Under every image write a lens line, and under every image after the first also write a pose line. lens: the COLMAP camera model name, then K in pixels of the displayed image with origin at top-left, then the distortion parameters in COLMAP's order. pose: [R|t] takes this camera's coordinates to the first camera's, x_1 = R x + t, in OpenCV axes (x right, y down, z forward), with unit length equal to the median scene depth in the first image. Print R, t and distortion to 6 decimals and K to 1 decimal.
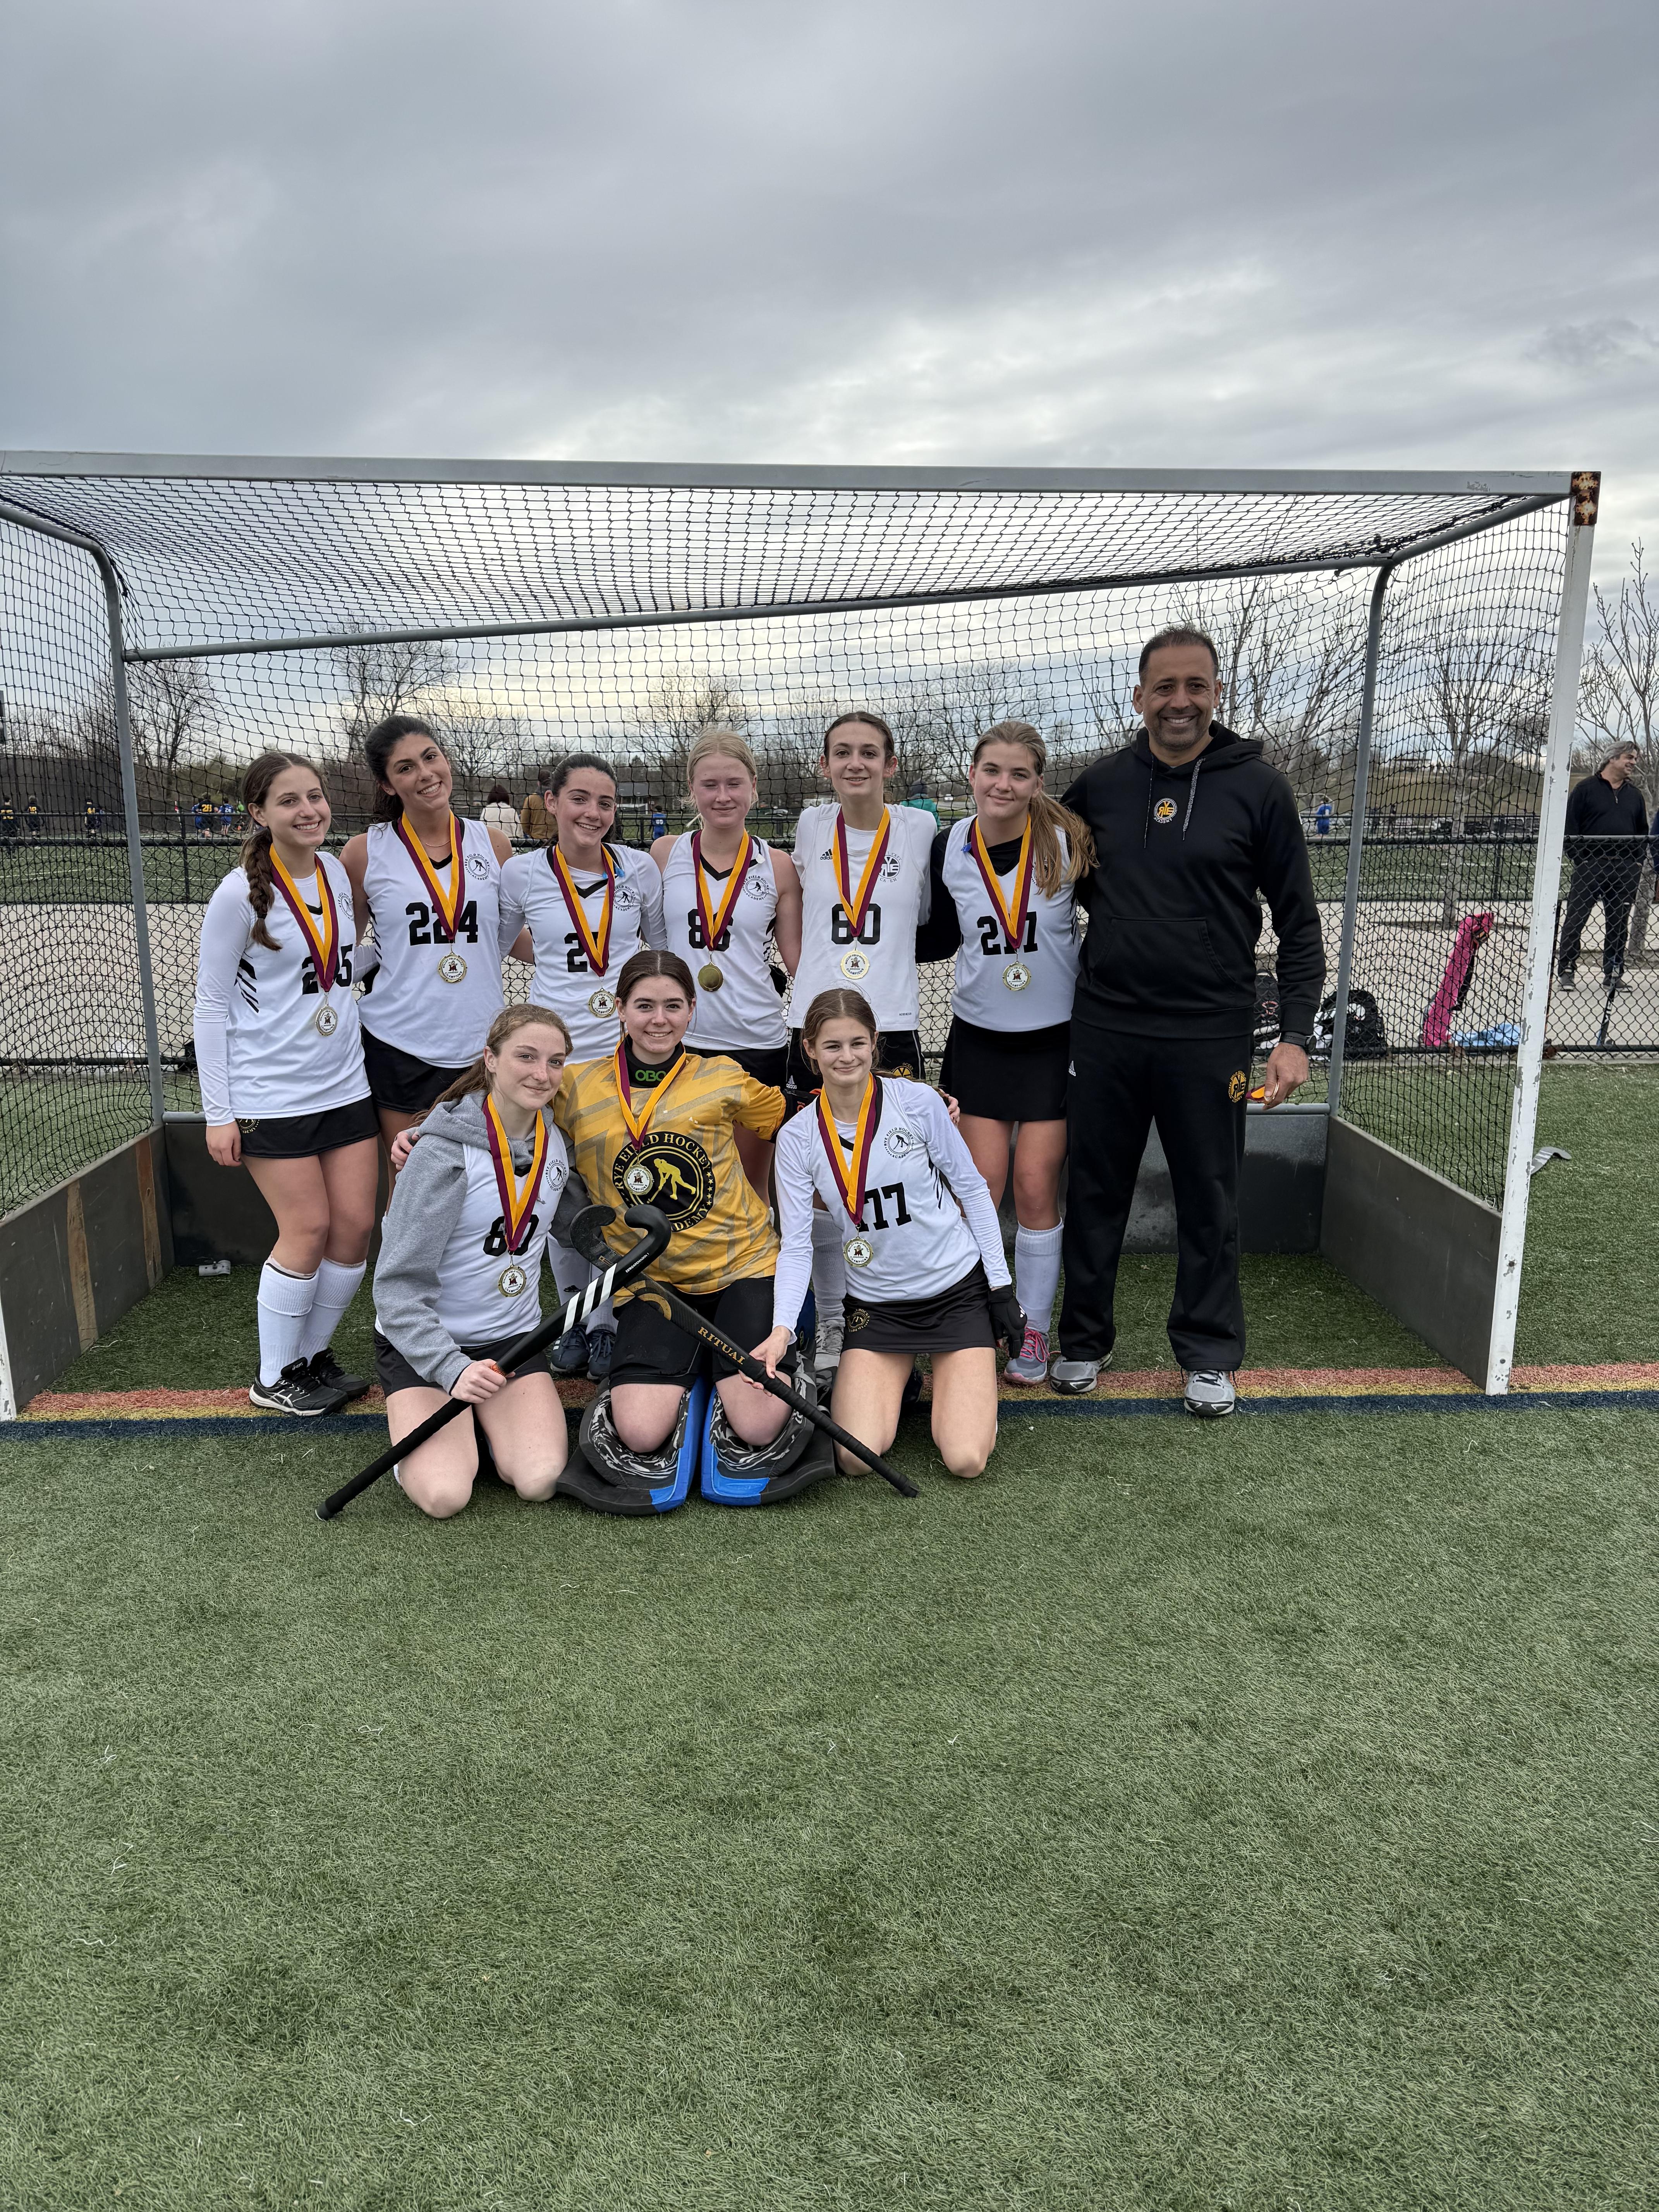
lens RADIAL K [[1546.2, 0, 811.0], [0, 1546.2, 1101.4], [0, 0, 1]] dist [0.001893, -0.007848]
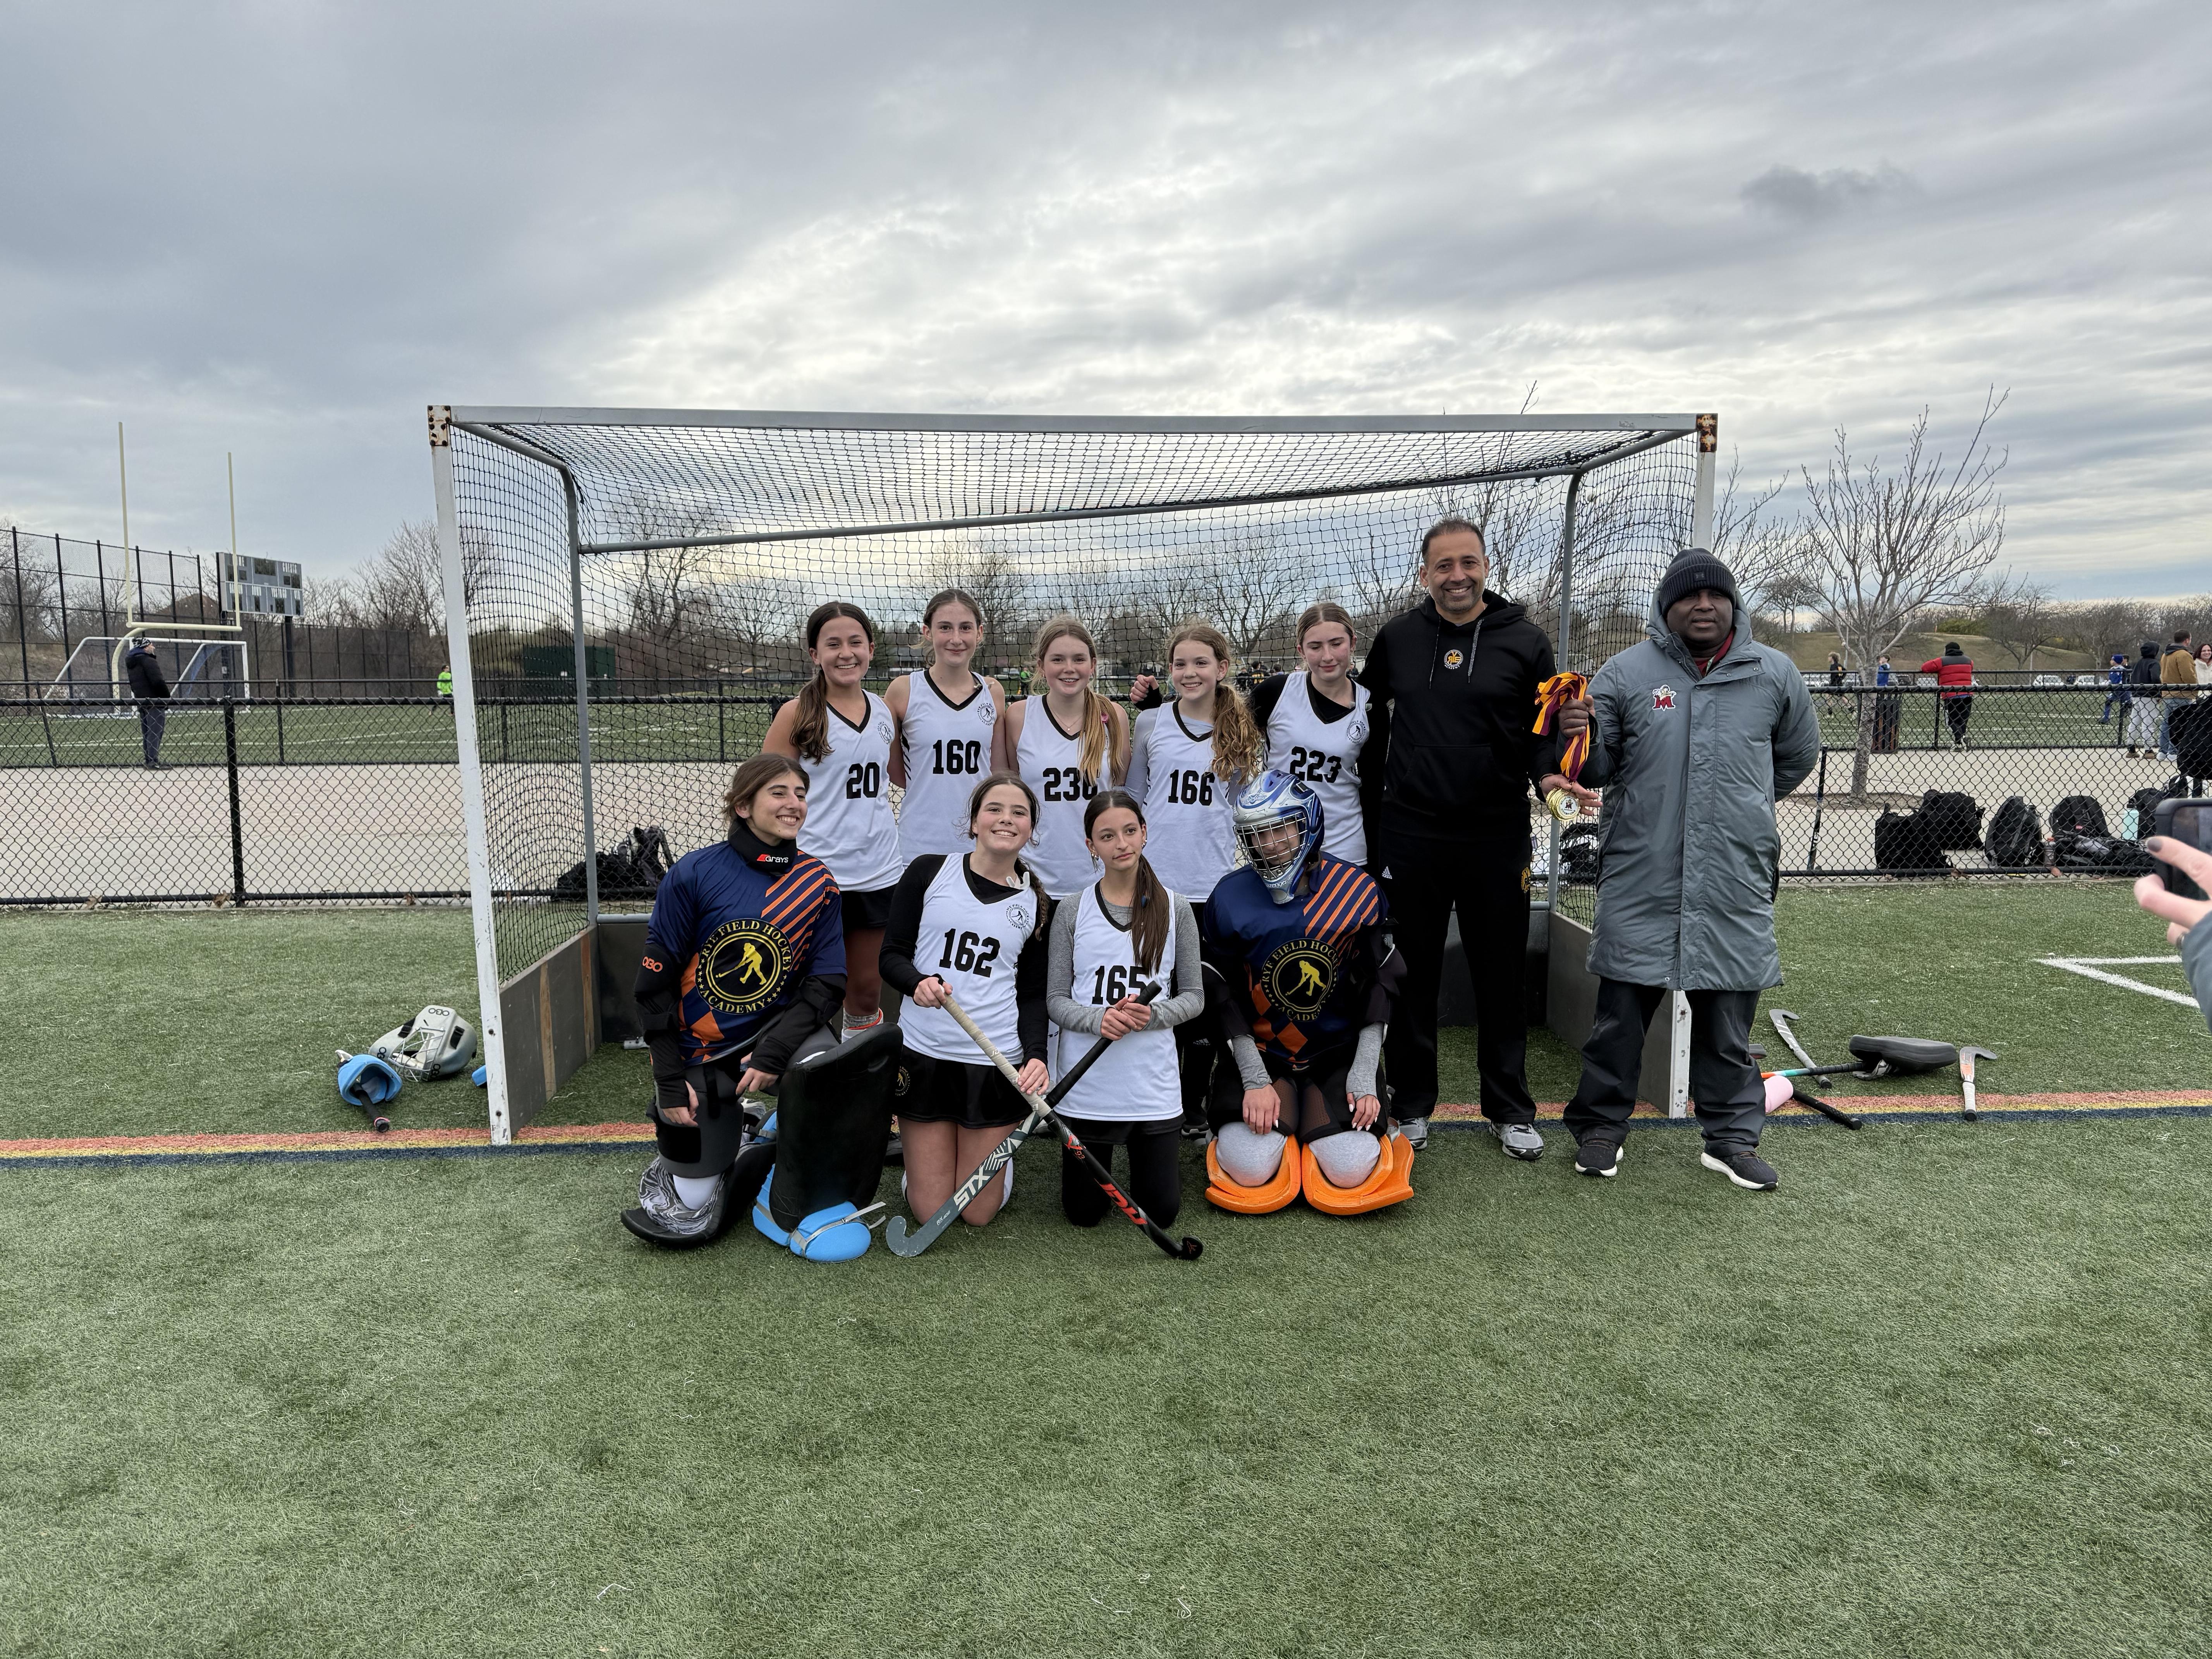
lens RADIAL K [[1546.2, 0, 1094.7], [0, 1546.2, 828.9], [0, 0, 1]] dist [0.001893, -0.007848]
pose [[0.999951, -0.007449, 0.006445, -0.045469], [0.007976, 0.996271, -0.085911, 0.067093], [-0.005781, 0.085958, 0.996282, -0.319201]]
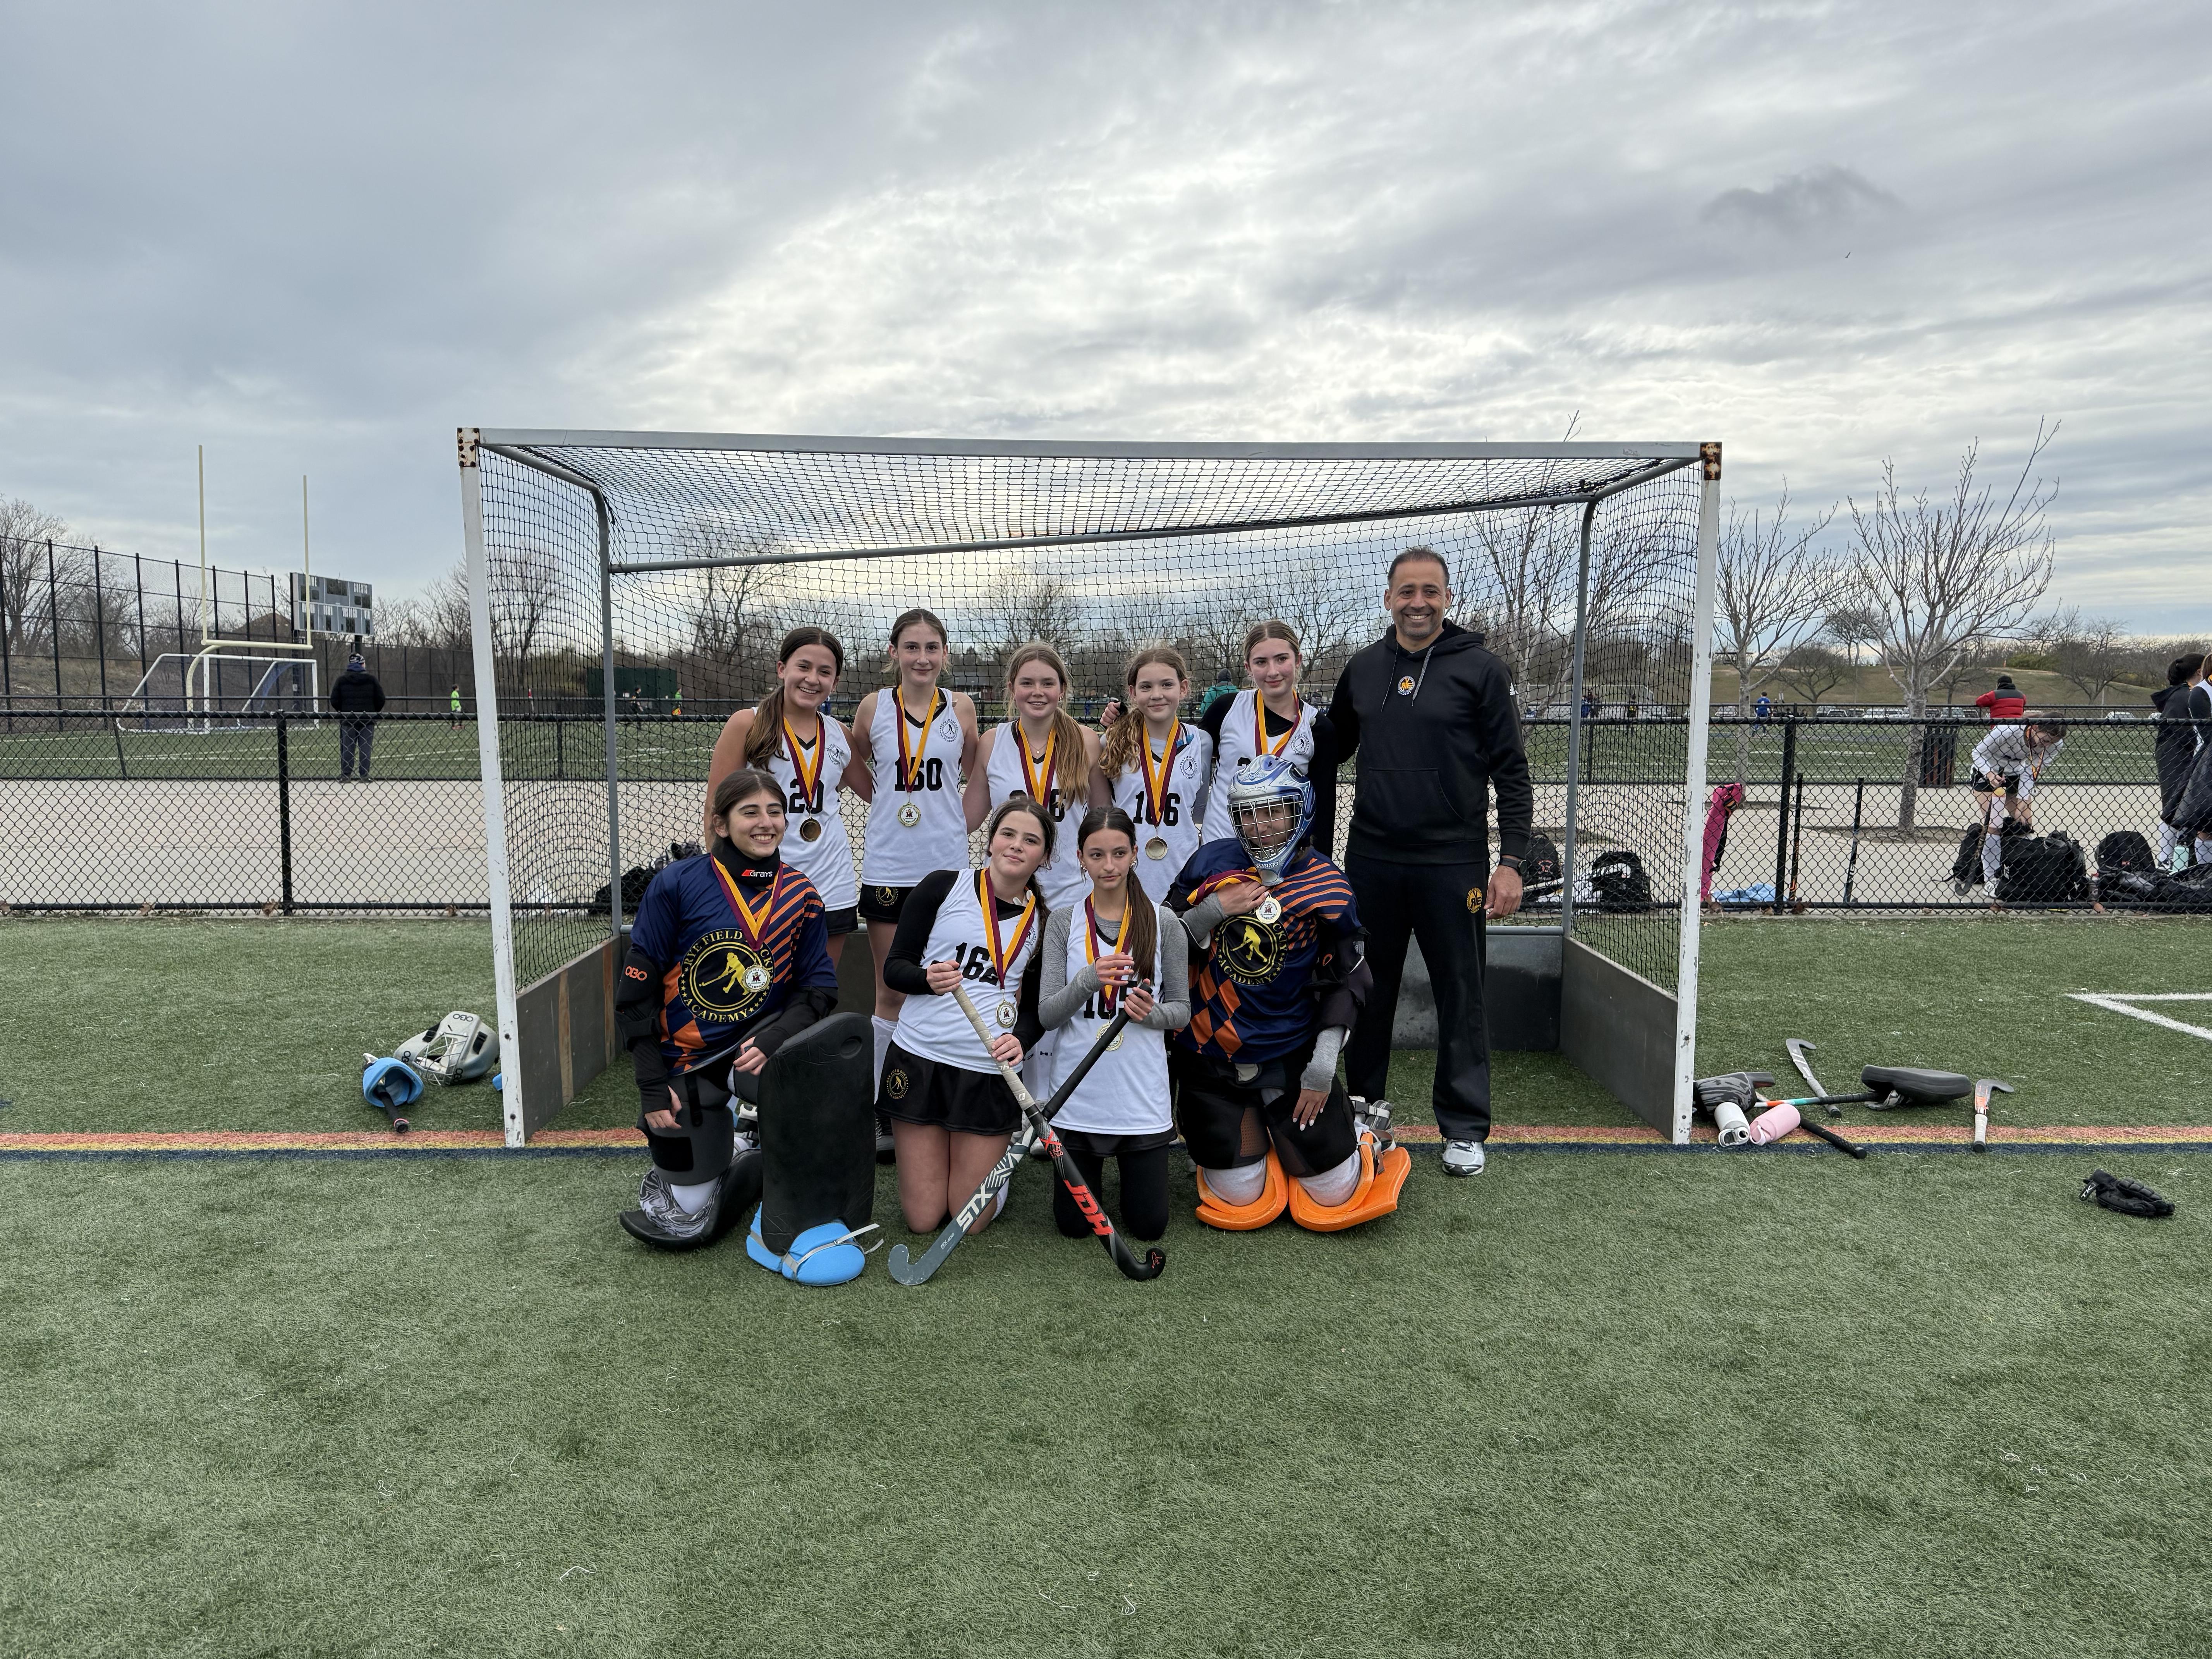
lens RADIAL K [[1546.2, 0, 1102.3], [0, 1546.2, 819.3], [0, 0, 1]] dist [0.001893, -0.007848]
pose [[0.999689, 0.005494, -0.024339, 0.000442], [-0.008112, 0.994030, -0.108804, 0.076896], [0.023596, 0.108968, 0.993765, -0.338757]]
